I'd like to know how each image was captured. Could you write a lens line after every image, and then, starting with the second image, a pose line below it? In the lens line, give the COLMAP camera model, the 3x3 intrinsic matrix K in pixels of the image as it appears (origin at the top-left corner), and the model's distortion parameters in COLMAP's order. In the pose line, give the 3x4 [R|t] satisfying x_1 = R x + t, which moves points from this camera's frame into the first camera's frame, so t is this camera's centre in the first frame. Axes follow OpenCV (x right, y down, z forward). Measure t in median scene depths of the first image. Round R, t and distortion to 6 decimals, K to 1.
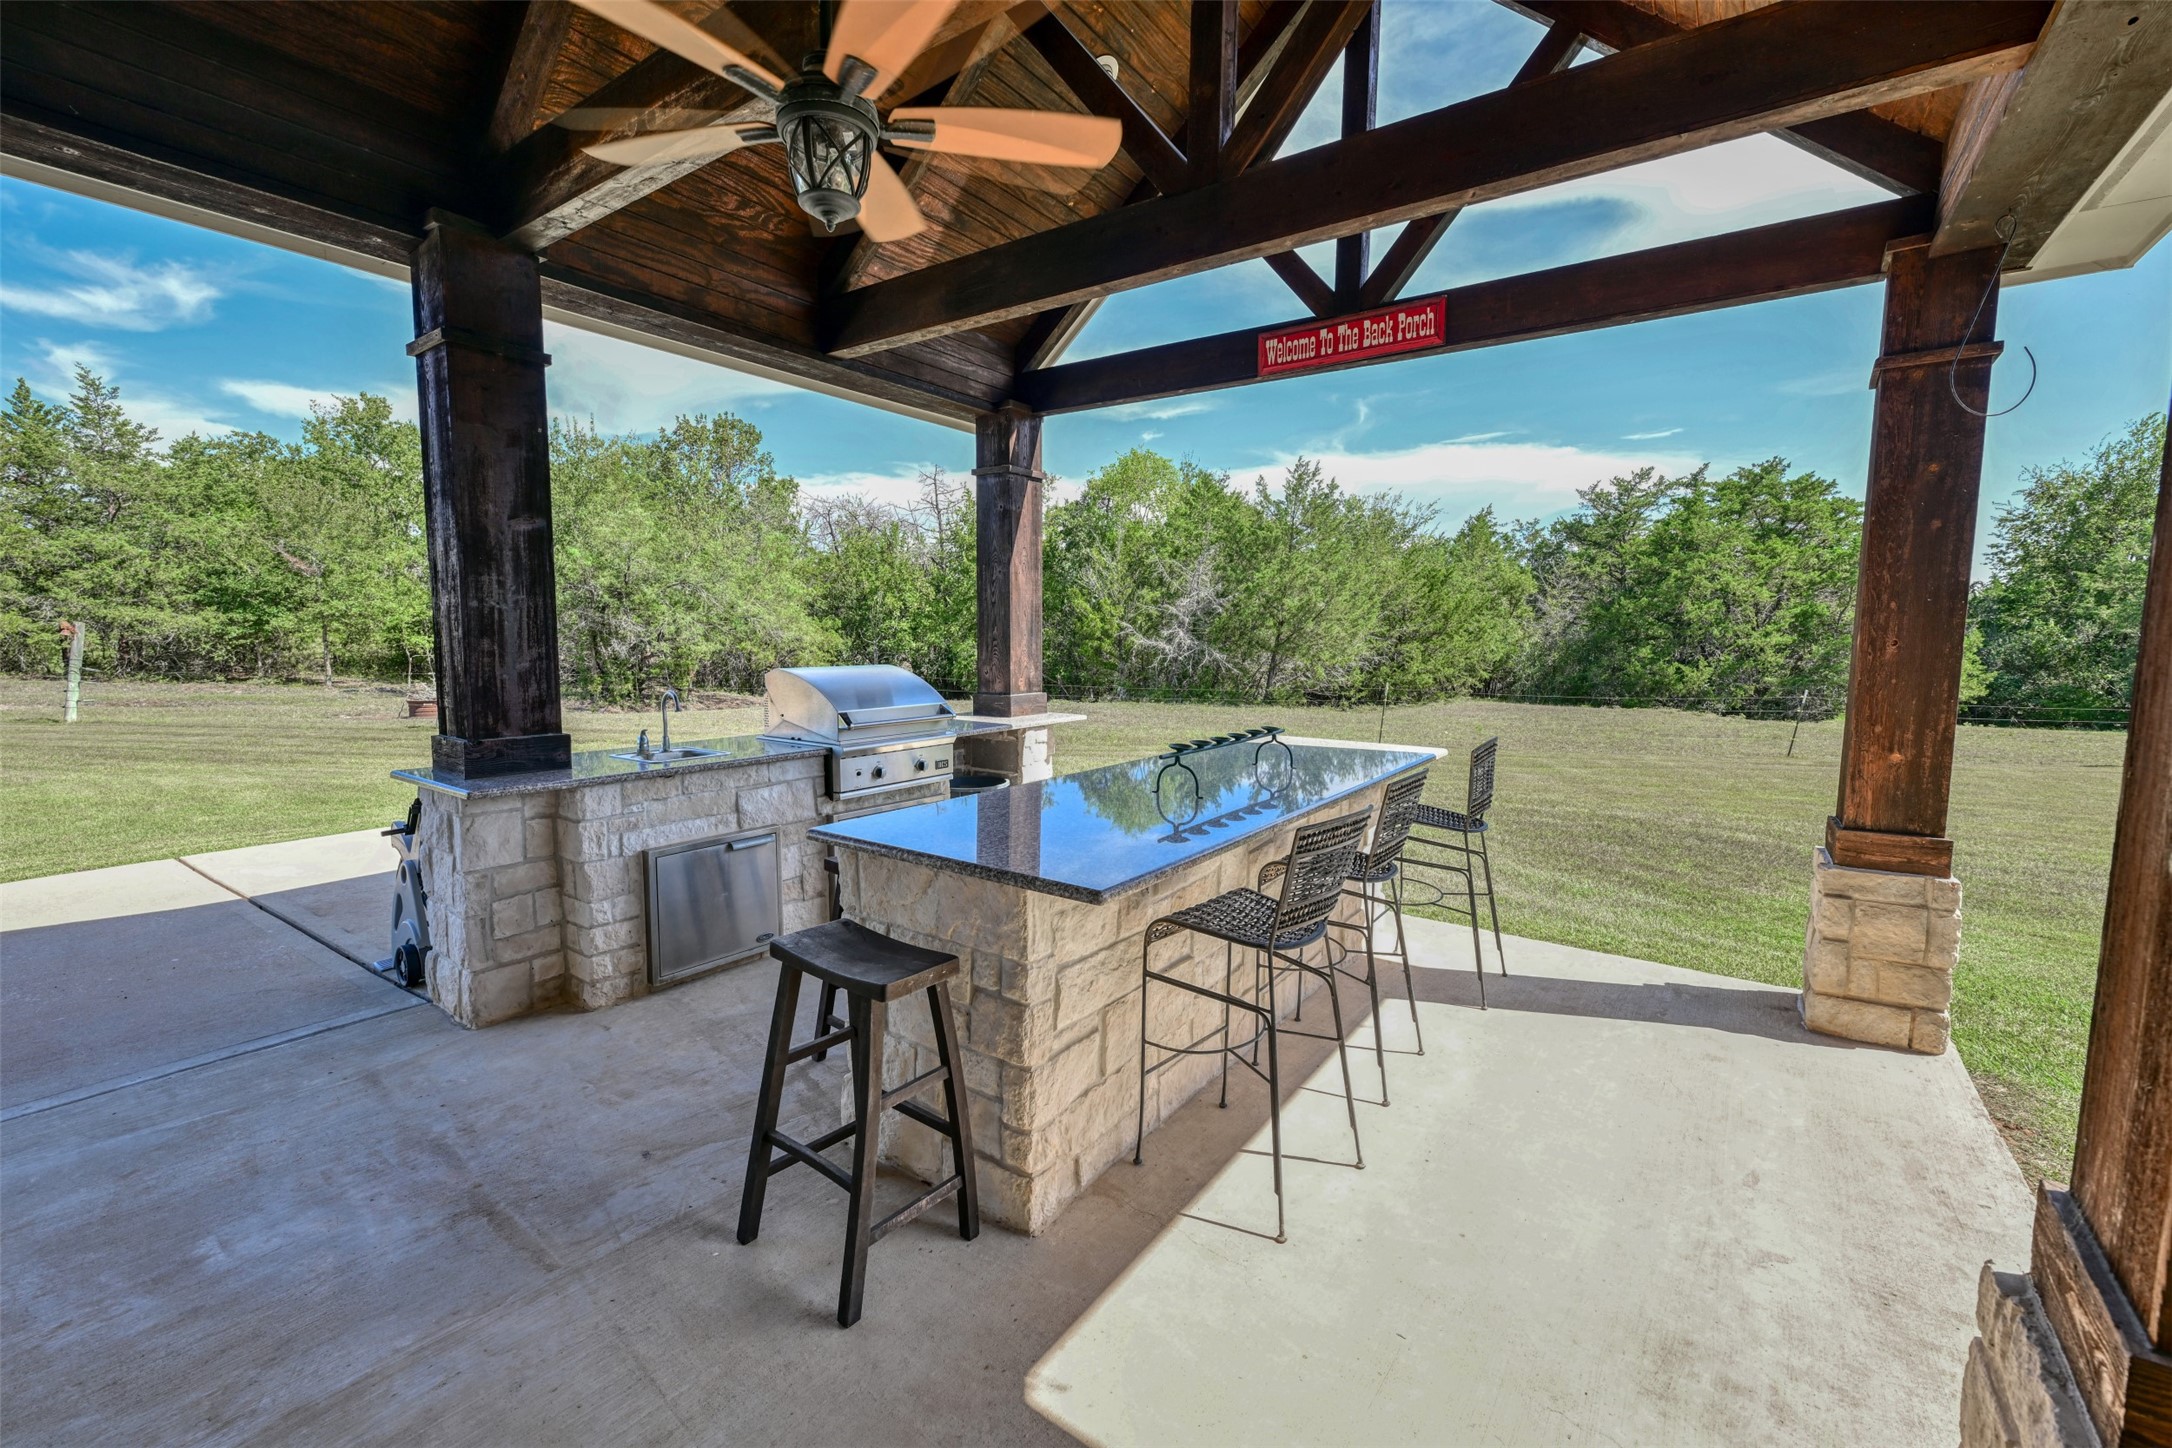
lens RADIAL K [[898.4, 0, 1078.8], [0, 898.4, 716.9], [0, 0, 1]] dist [0.000433, 0.000494]
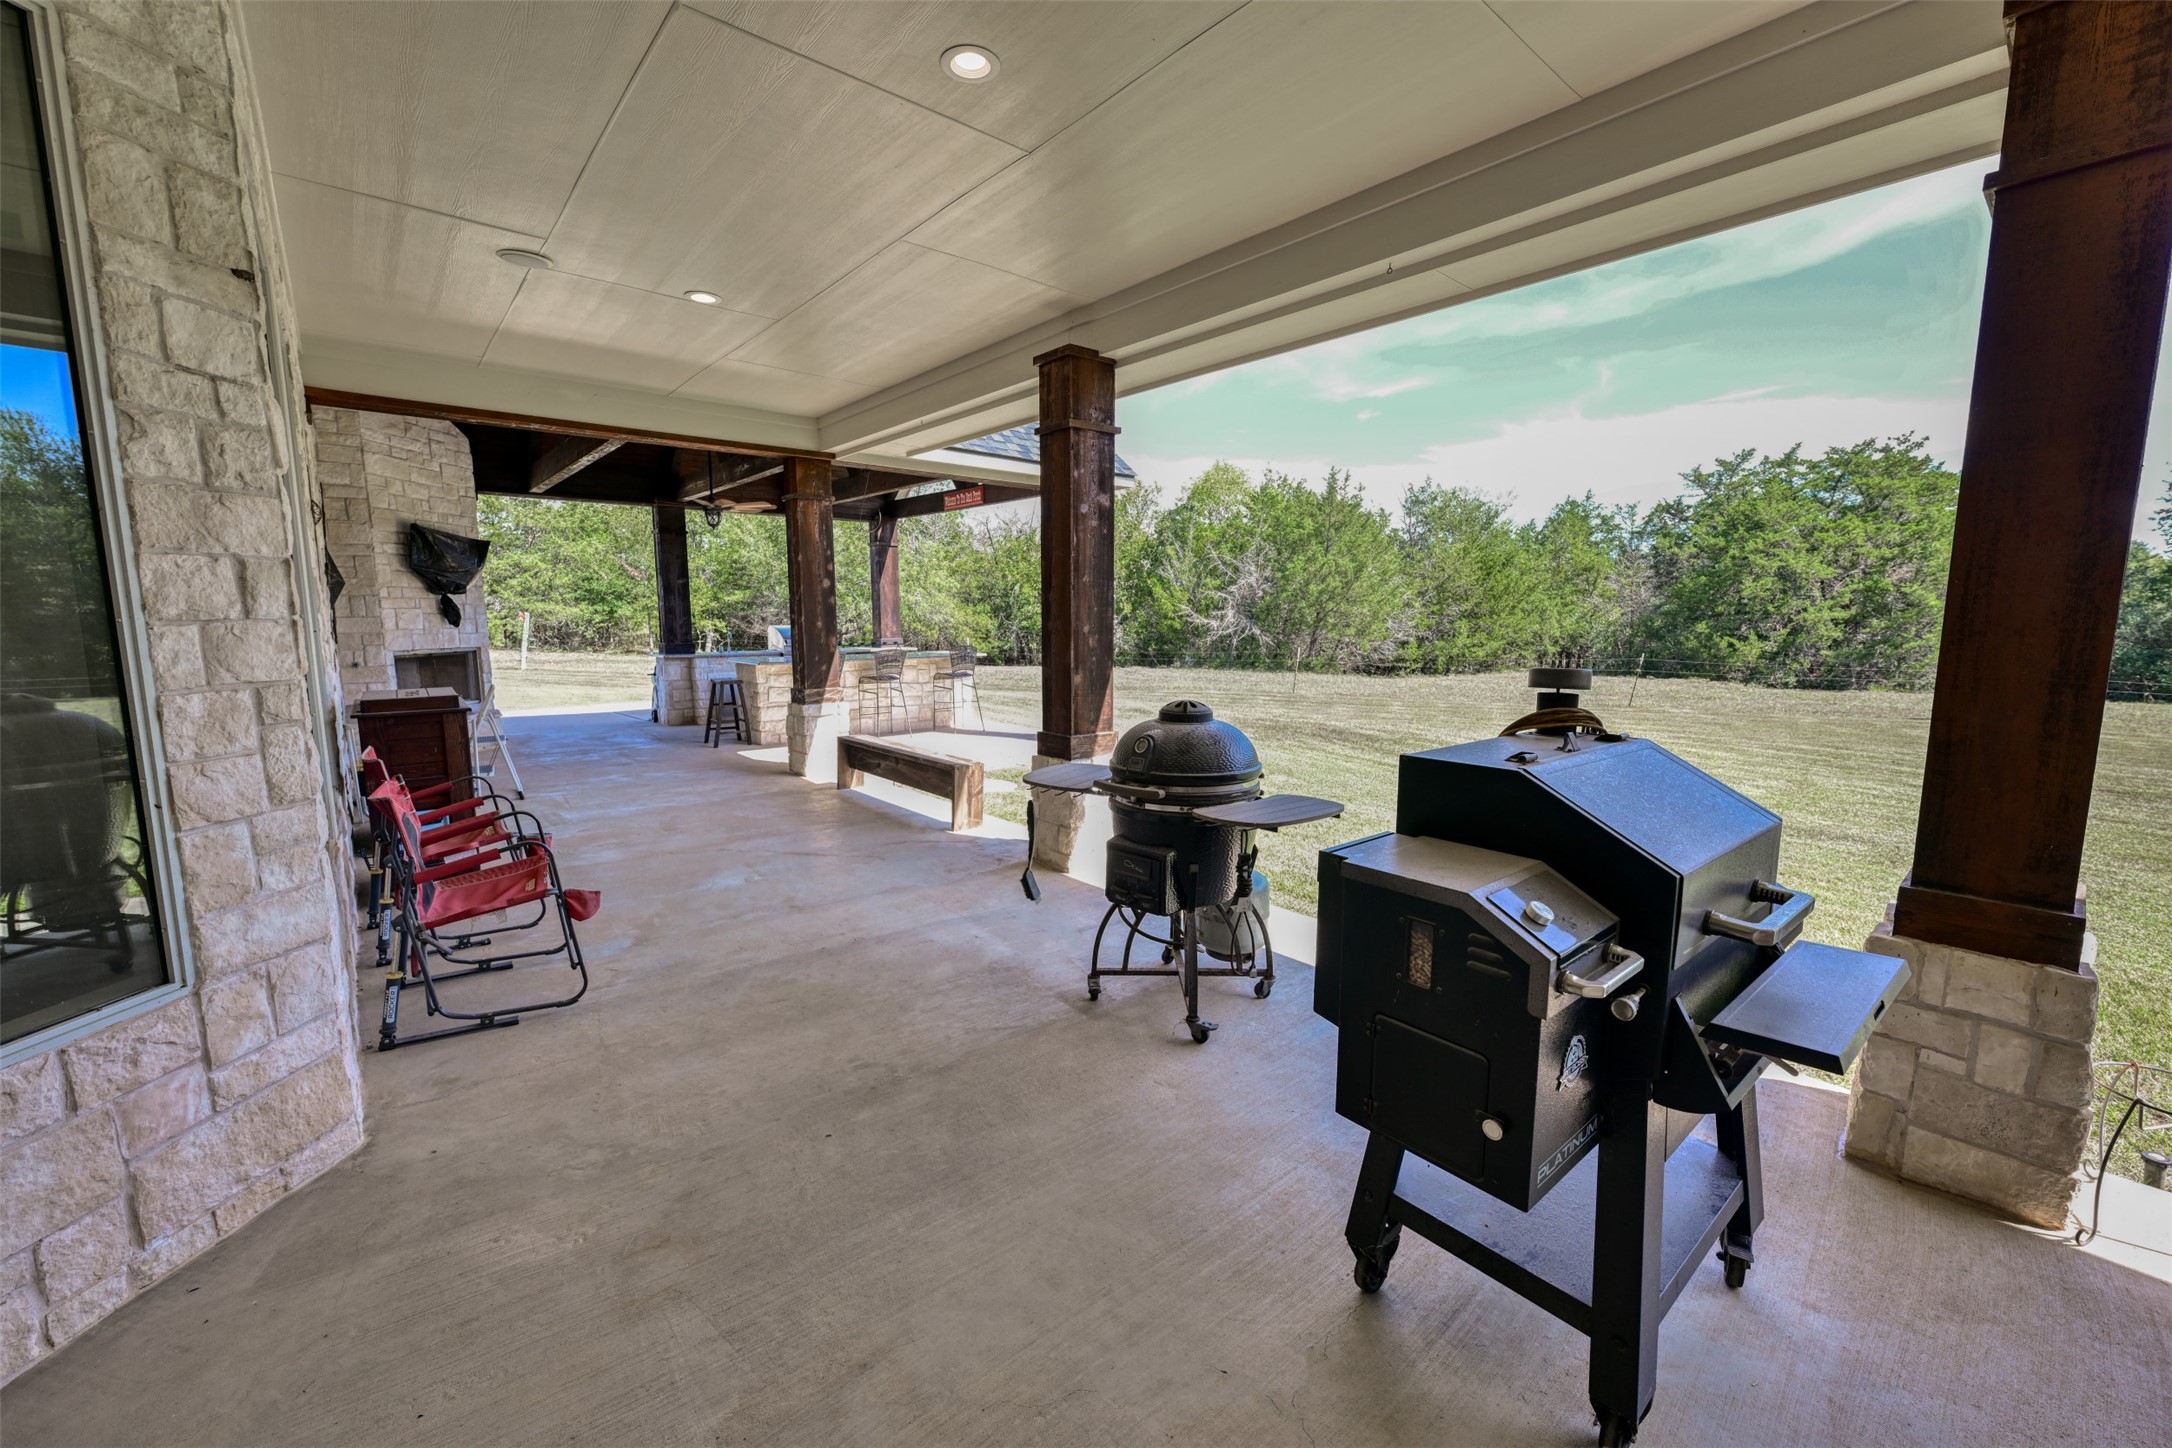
lens RADIAL K [[868.4, 0, 1084.3], [0, 868.4, 722.7], [0, 0, 1]] dist [-0.000528, -0.000062]
pose [[0.971360, 0.020799, -0.236701, 0.193044], [-0.013955, 0.999436, 0.030555, 0.023508], [0.237203, -0.026376, 0.971102, -0.215325]]
